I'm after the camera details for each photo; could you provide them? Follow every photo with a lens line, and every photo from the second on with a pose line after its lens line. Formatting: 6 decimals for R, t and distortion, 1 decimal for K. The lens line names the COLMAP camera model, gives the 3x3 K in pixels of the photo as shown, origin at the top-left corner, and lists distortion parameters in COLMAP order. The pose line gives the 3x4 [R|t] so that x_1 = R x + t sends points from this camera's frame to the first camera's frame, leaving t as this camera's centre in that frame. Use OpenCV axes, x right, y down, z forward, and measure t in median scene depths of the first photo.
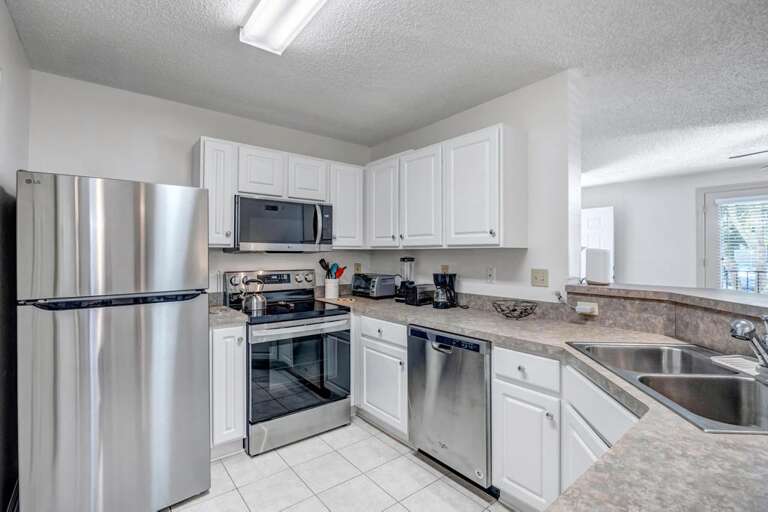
lens RADIAL K [[356.2, 0, 384.6], [0, 356.2, 256.8], [0, 0, 1]] dist [-0.004259, -0.000173]
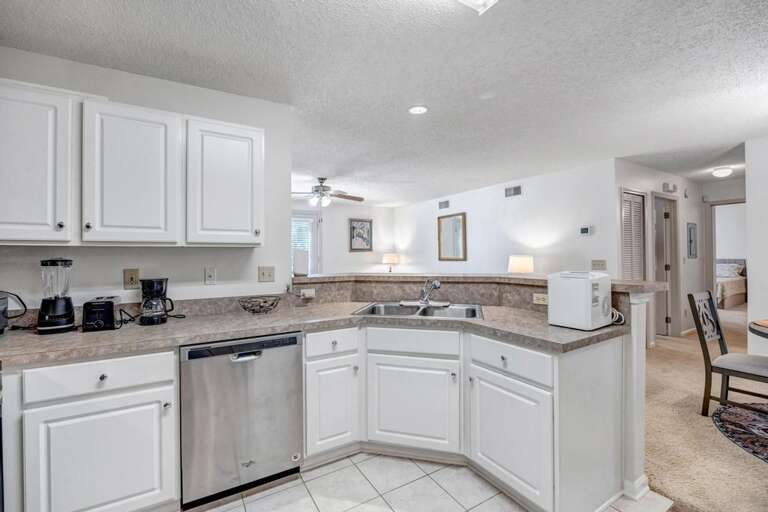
lens RADIAL K [[331.0, 0, 388.6], [0, 331.0, 253.6], [0, 0, 1]] dist [-0.019848, -0.000286]
pose [[0.134275, 0.000714, 0.990944, -0.580571], [0.012853, 0.999914, -0.002462, 0.001489], [-0.990861, 0.013067, 0.134254, 0.497343]]
